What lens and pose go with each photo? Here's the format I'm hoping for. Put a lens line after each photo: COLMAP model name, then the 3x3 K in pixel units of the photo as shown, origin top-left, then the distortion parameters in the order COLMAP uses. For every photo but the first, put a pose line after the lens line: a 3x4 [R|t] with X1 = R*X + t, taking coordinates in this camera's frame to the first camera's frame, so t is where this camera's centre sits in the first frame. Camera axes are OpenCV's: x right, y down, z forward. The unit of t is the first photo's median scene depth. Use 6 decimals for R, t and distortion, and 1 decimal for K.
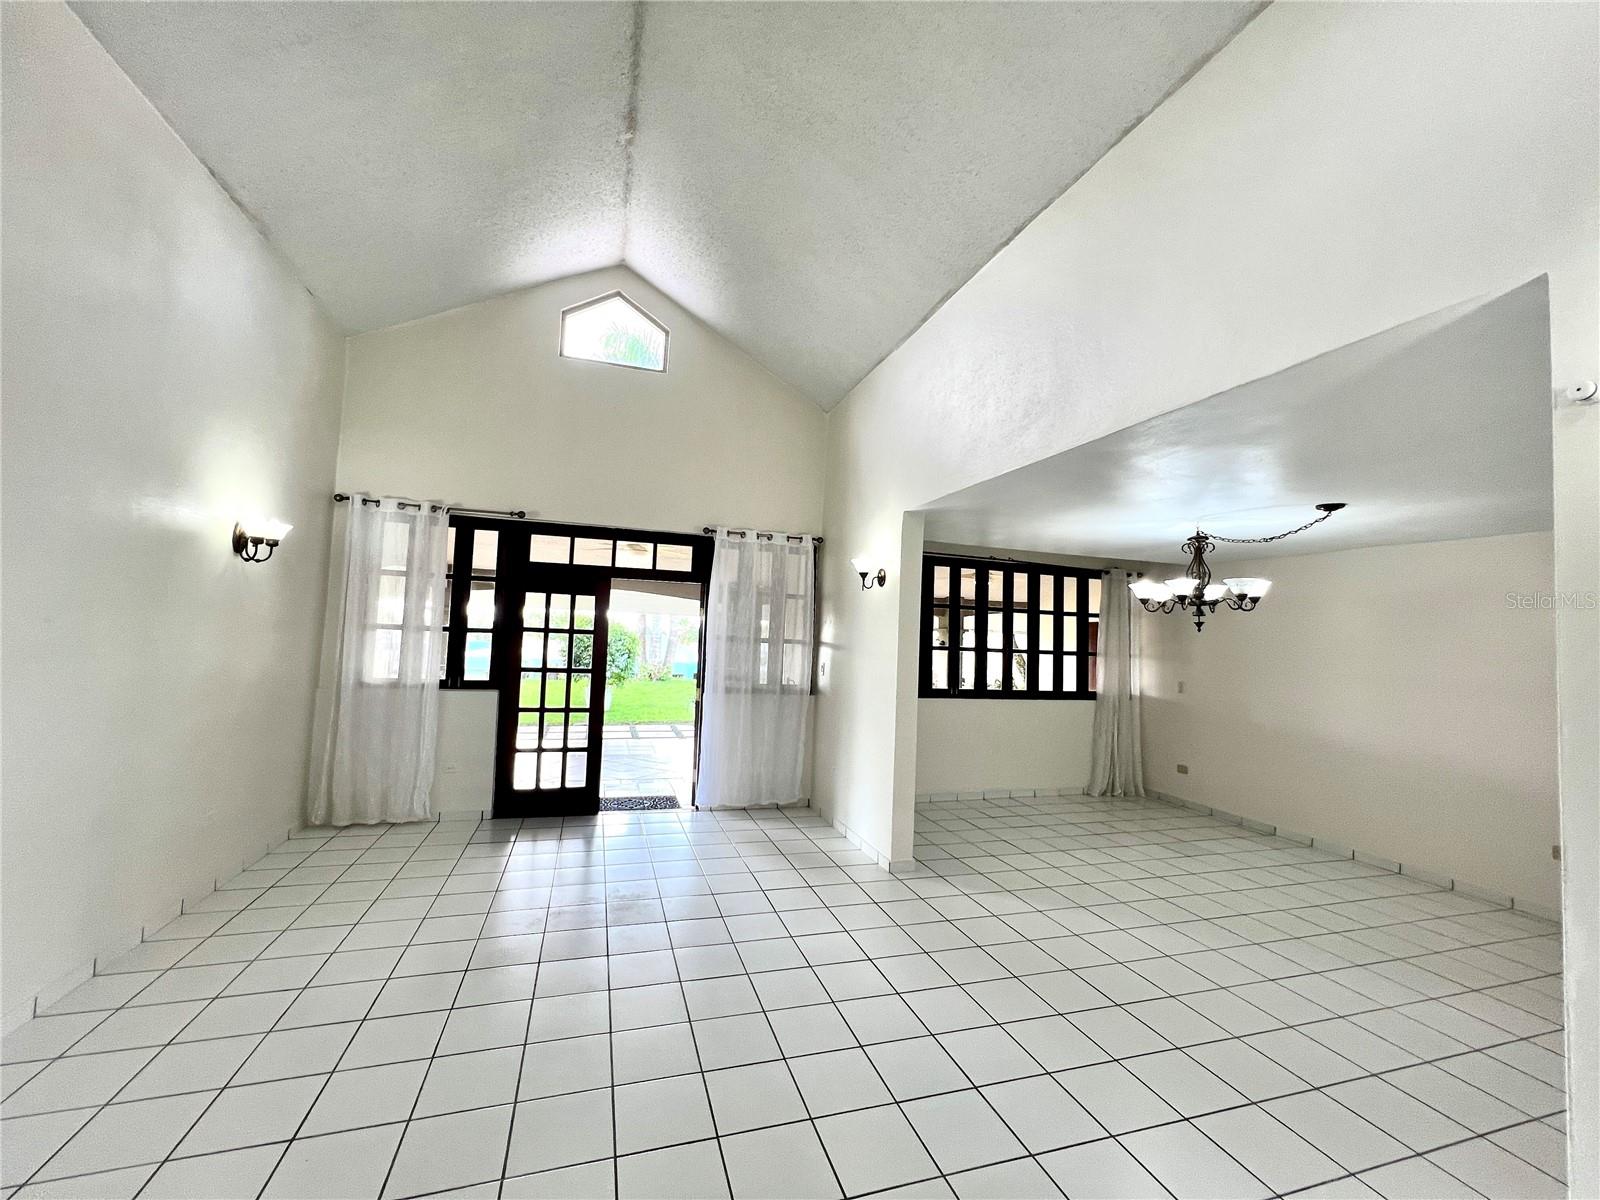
lens RADIAL K [[644.0, 0, 769.5], [0, 644.0, 597.0], [0, 0, 1]] dist [-0.019742, -0.000048]
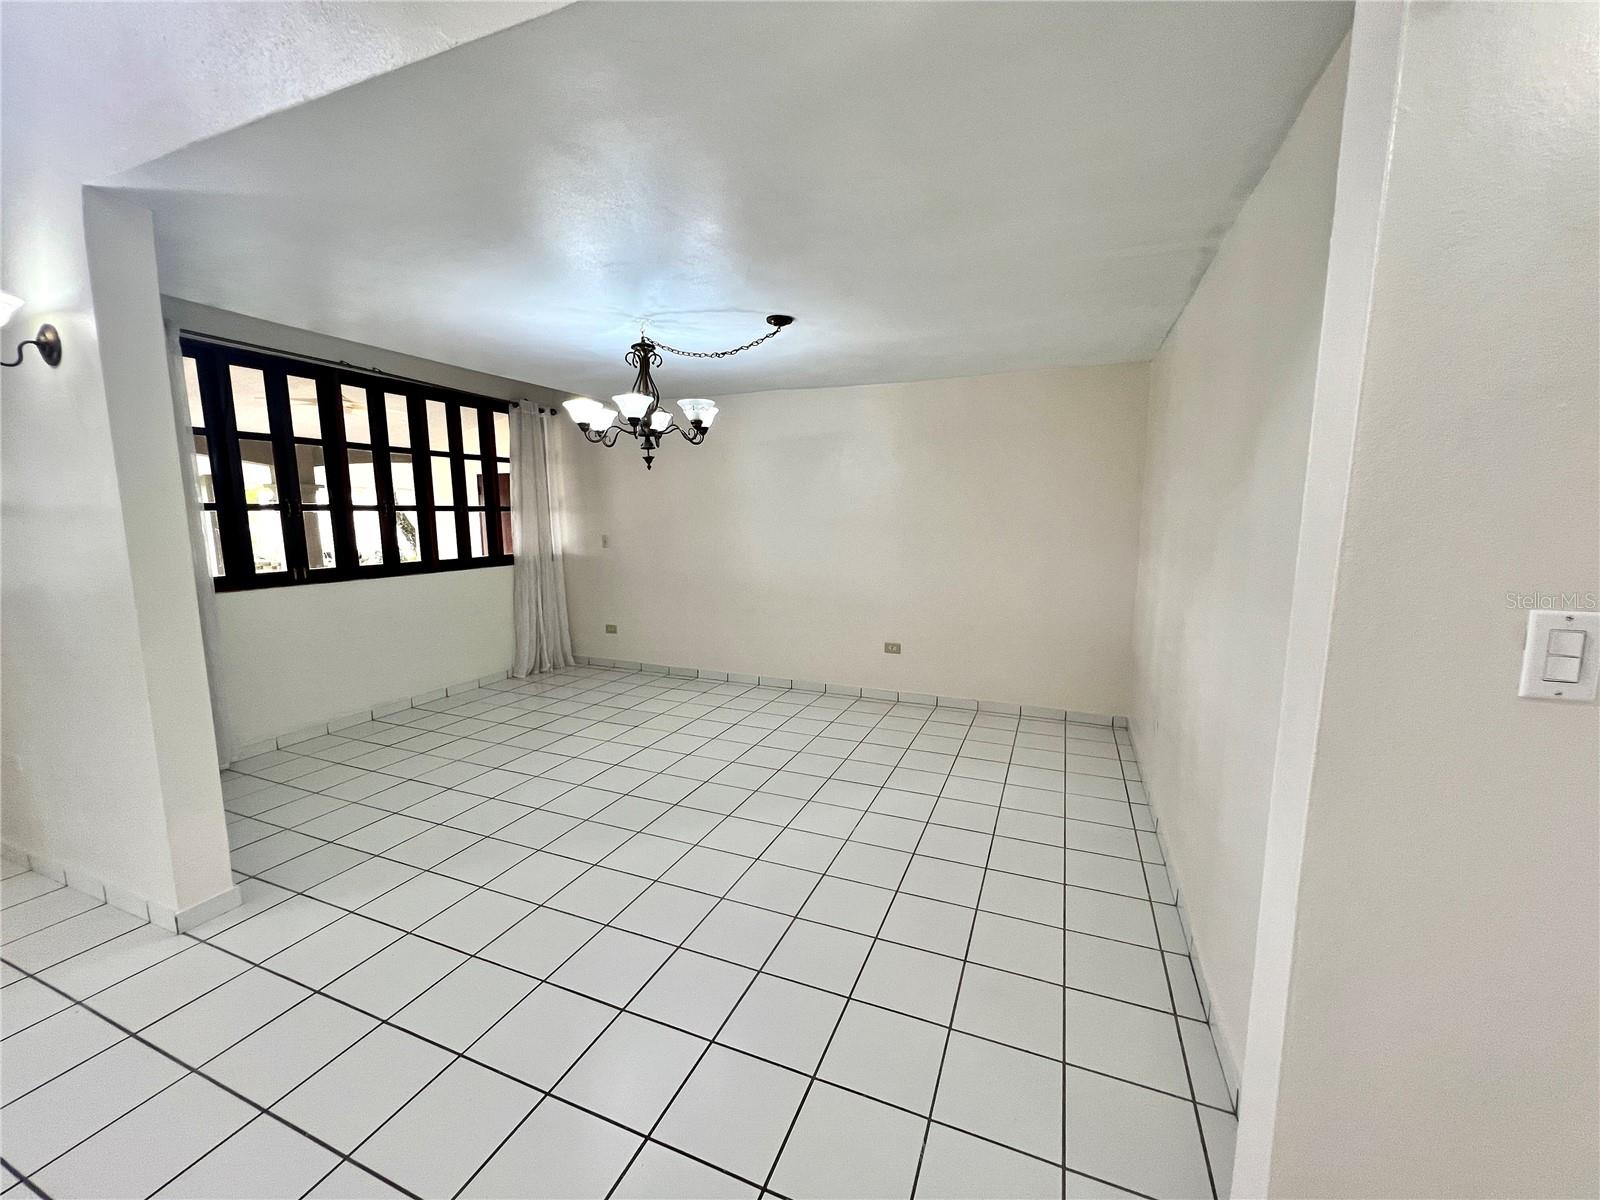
lens RADIAL K [[641.7, 0, 805.5], [0, 641.7, 600.8], [0, 0, 1]] dist [0.000572, 0.000334]
pose [[0.601382, -0.149424, 0.784865, 0.083374], [-0.023930, 0.978546, 0.204634, 0.029332], [-0.798603, -0.141845, 0.584904, 0.216849]]
